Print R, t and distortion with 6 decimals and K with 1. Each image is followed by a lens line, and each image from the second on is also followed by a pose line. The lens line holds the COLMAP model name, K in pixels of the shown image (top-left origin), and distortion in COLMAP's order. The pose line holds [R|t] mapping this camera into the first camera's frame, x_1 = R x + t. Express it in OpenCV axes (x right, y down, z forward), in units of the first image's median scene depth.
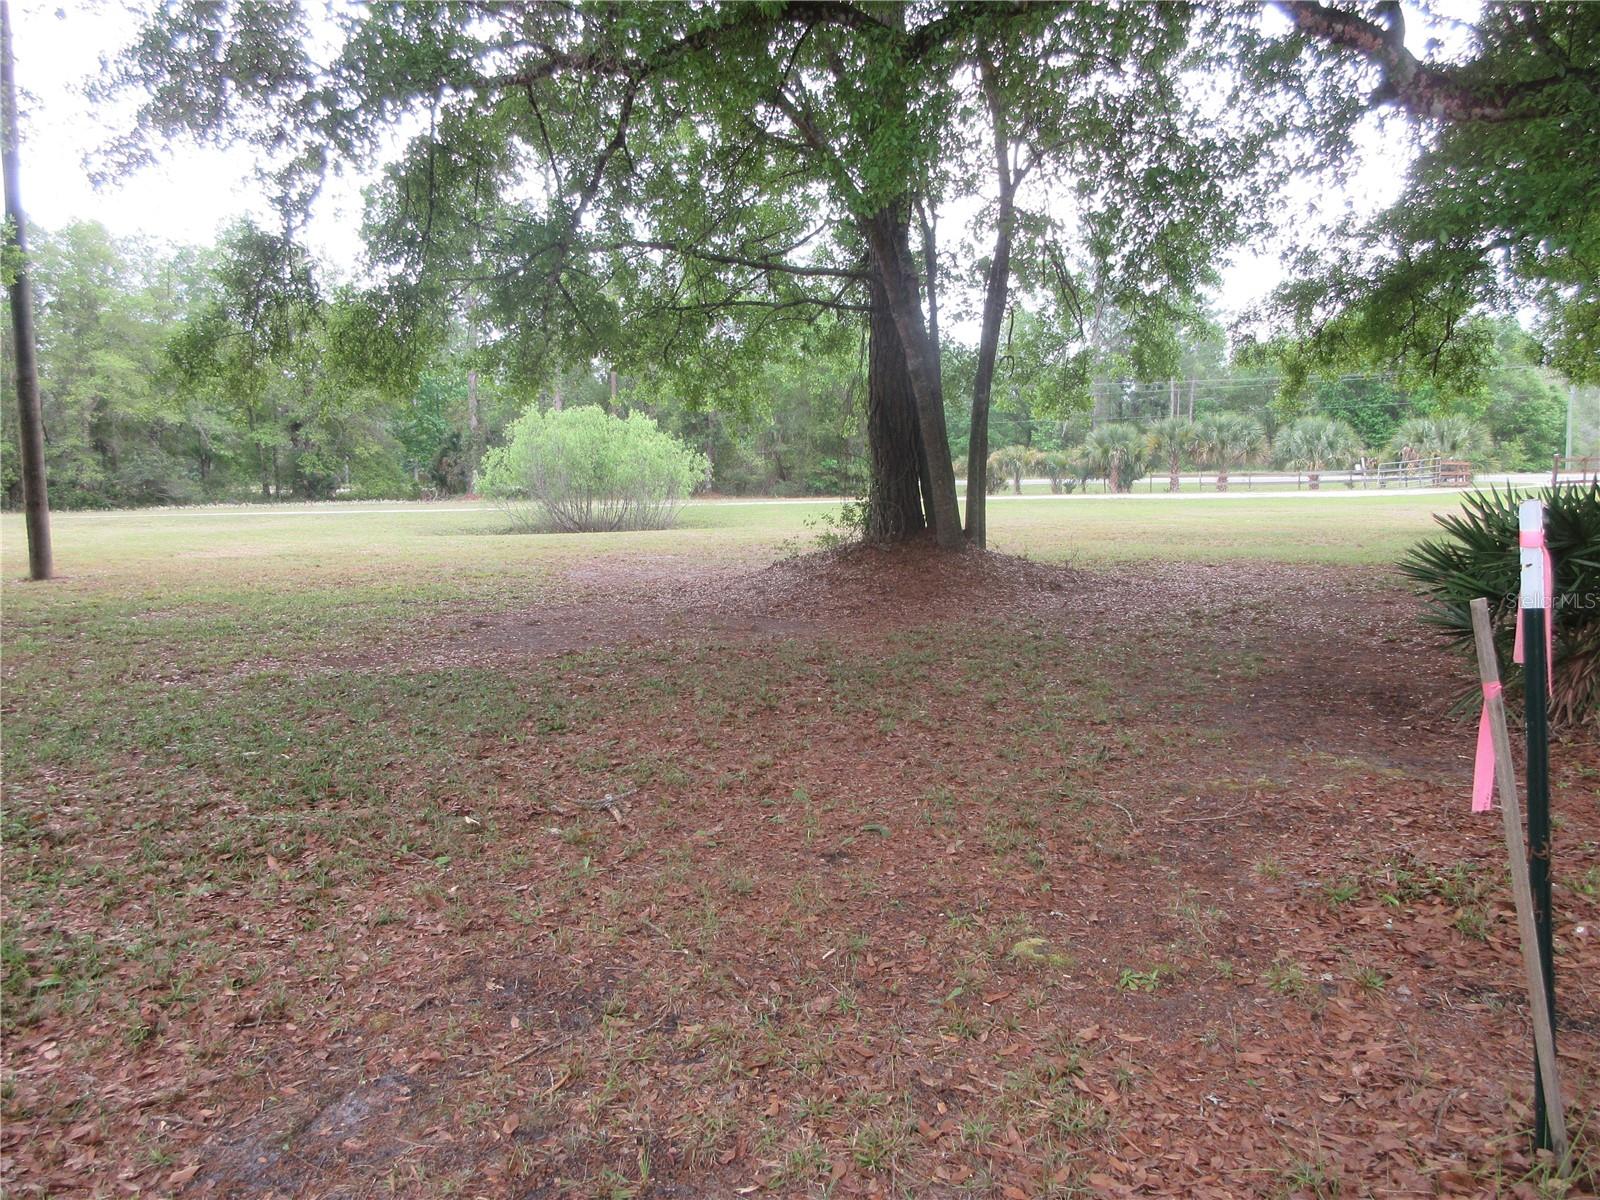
lens RADIAL K [[1202.9, 0, 796.8], [0, 1202.9, 597.5], [0, 0, 1]] dist [0.001593, 0.002074]
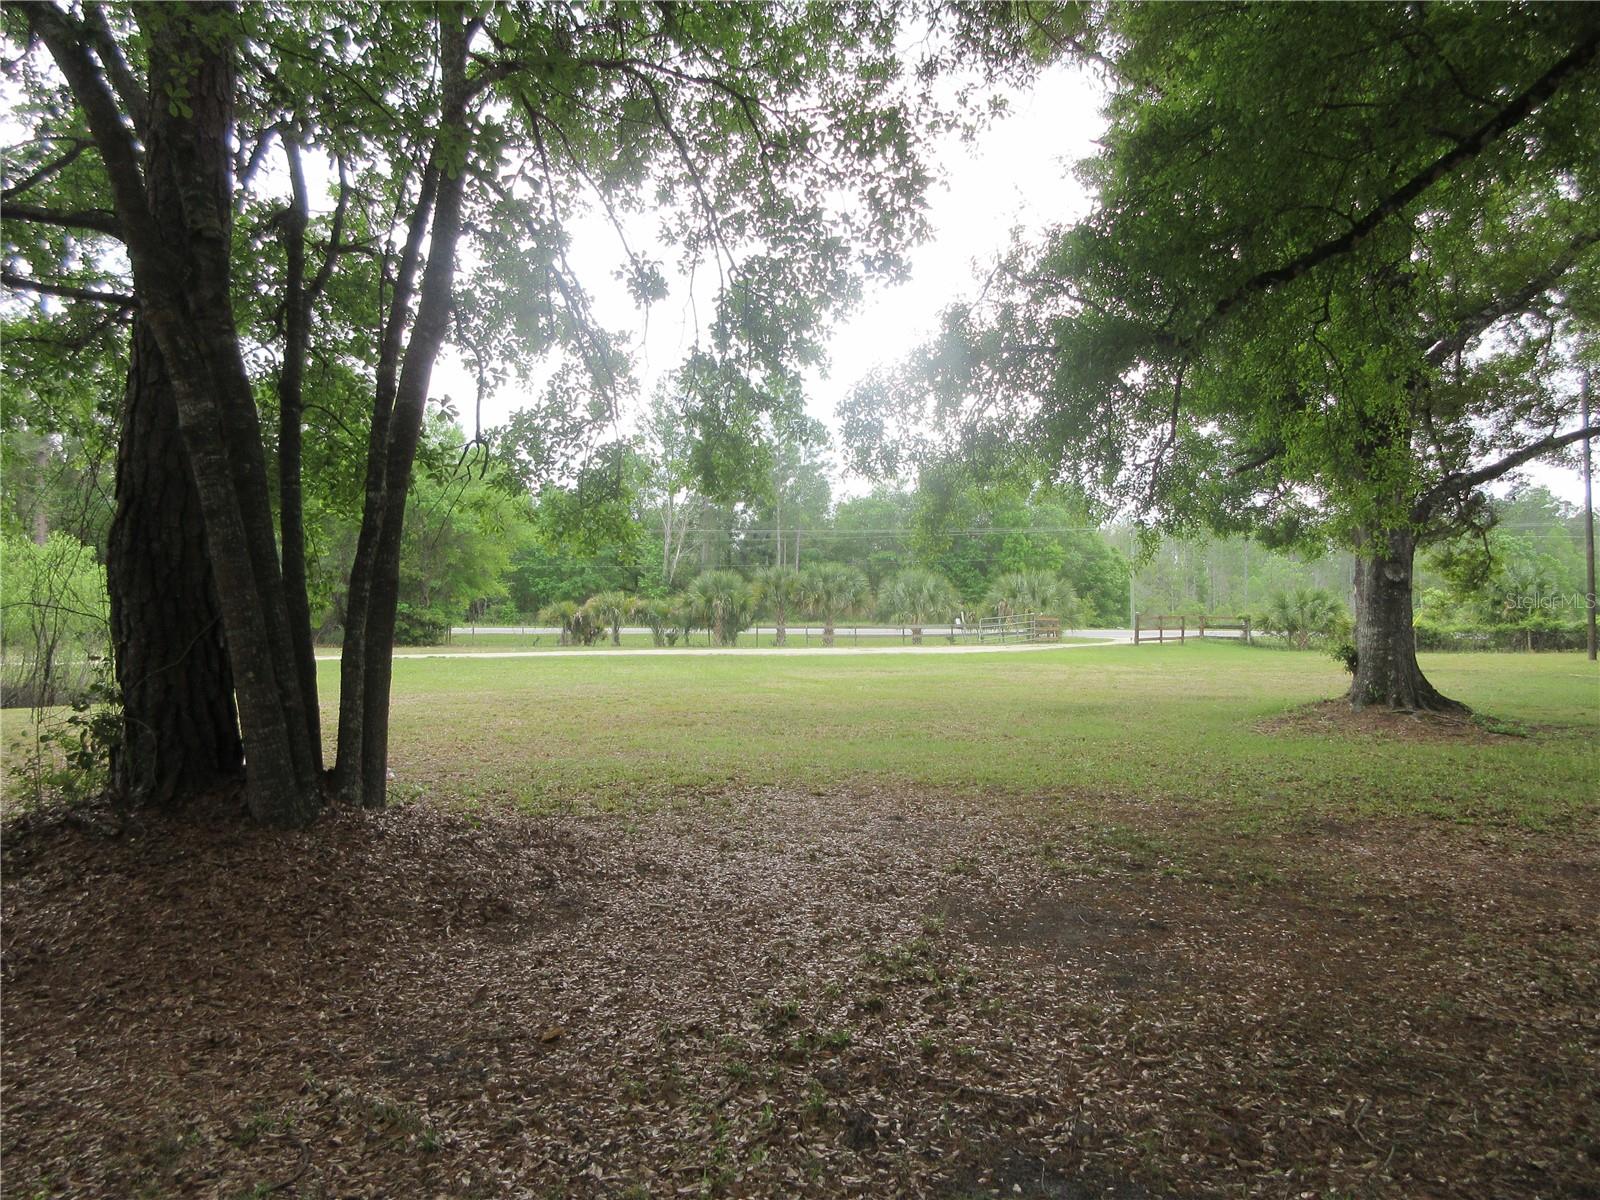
lens RADIAL K [[1202.9, 0, 797.5], [0, 1202.9, 600.9], [0, 0, 1]] dist [0.001593, 0.002074]
pose [[0.951161, 0.019628, 0.308069, 0.034993], [0.016444, 0.993338, -0.114058, -0.013712], [-0.308256, 0.113553, 0.944502, 0.101423]]
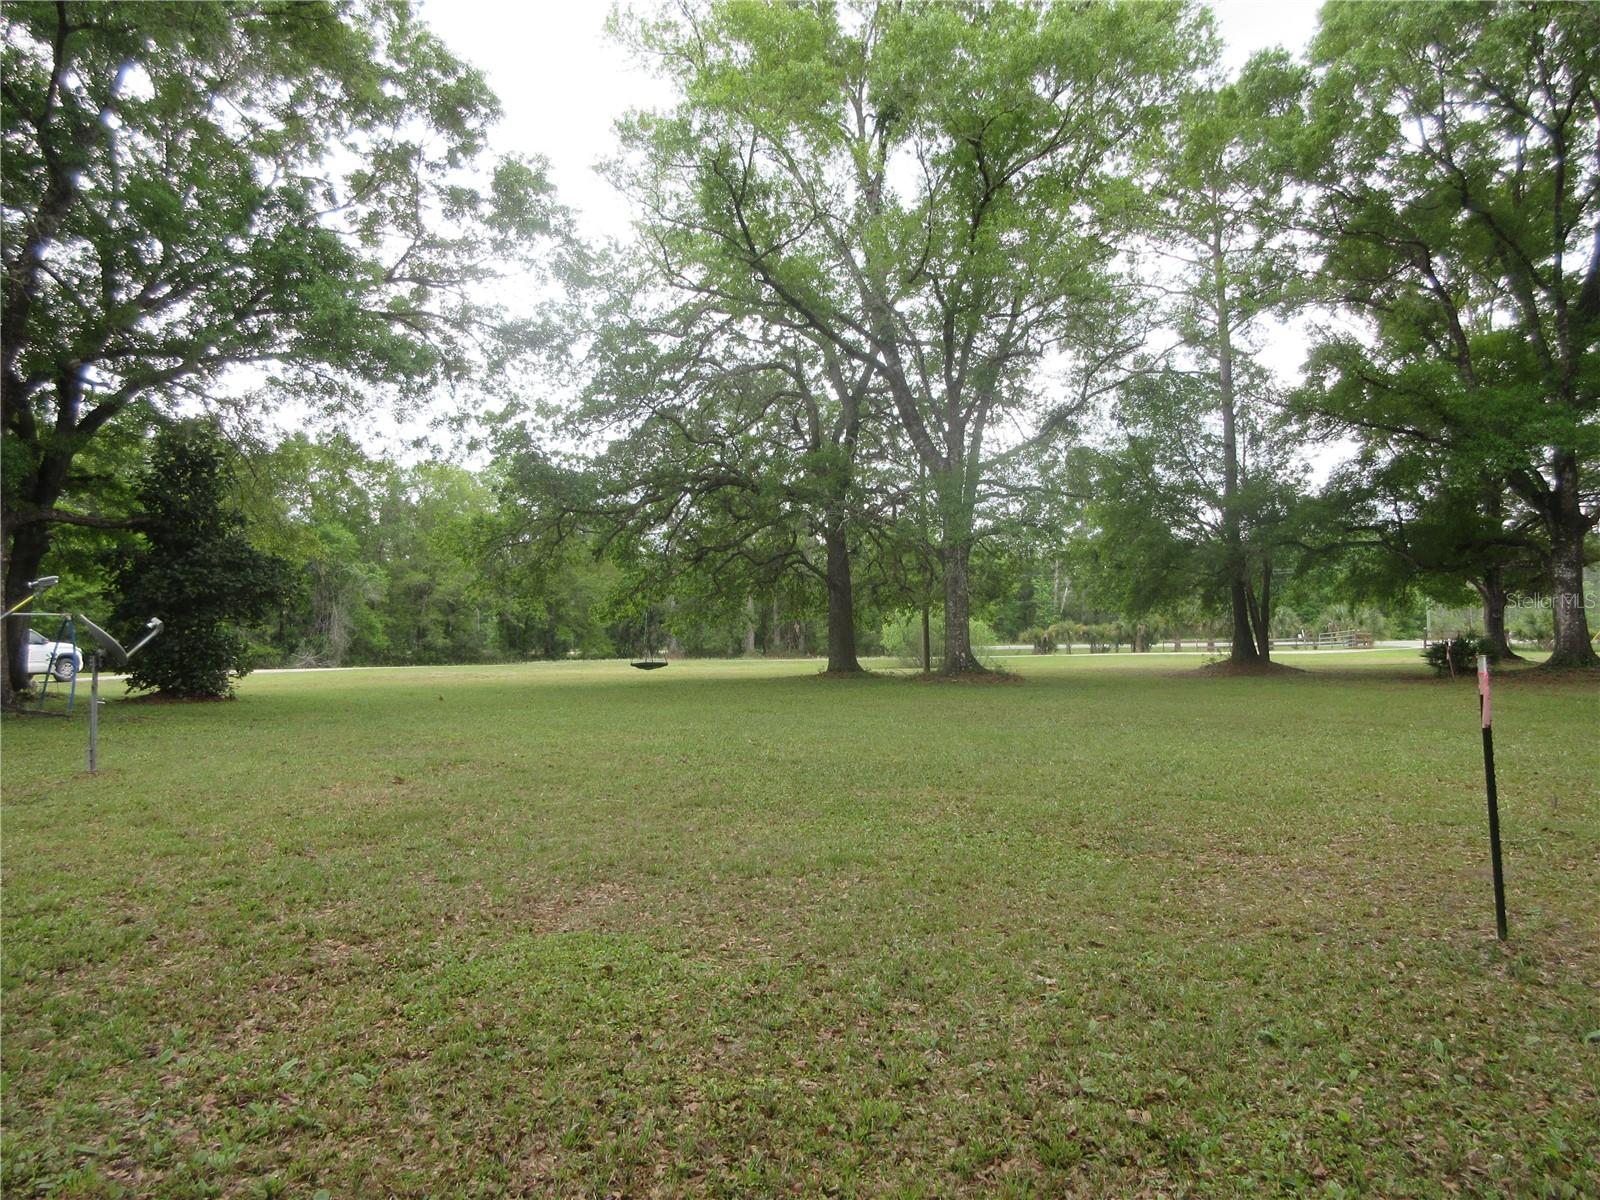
lens RADIAL K [[1202.9, 0, 801.2], [0, 1202.9, 599.3], [0, 0, 1]] dist [0.001593, 0.002074]
pose [[0.995752, 0.001534, 0.092059, -0.278748], [0.010986, 0.990739, -0.135333, 0.040790], [-0.091414, 0.135769, 0.986514, -0.412358]]
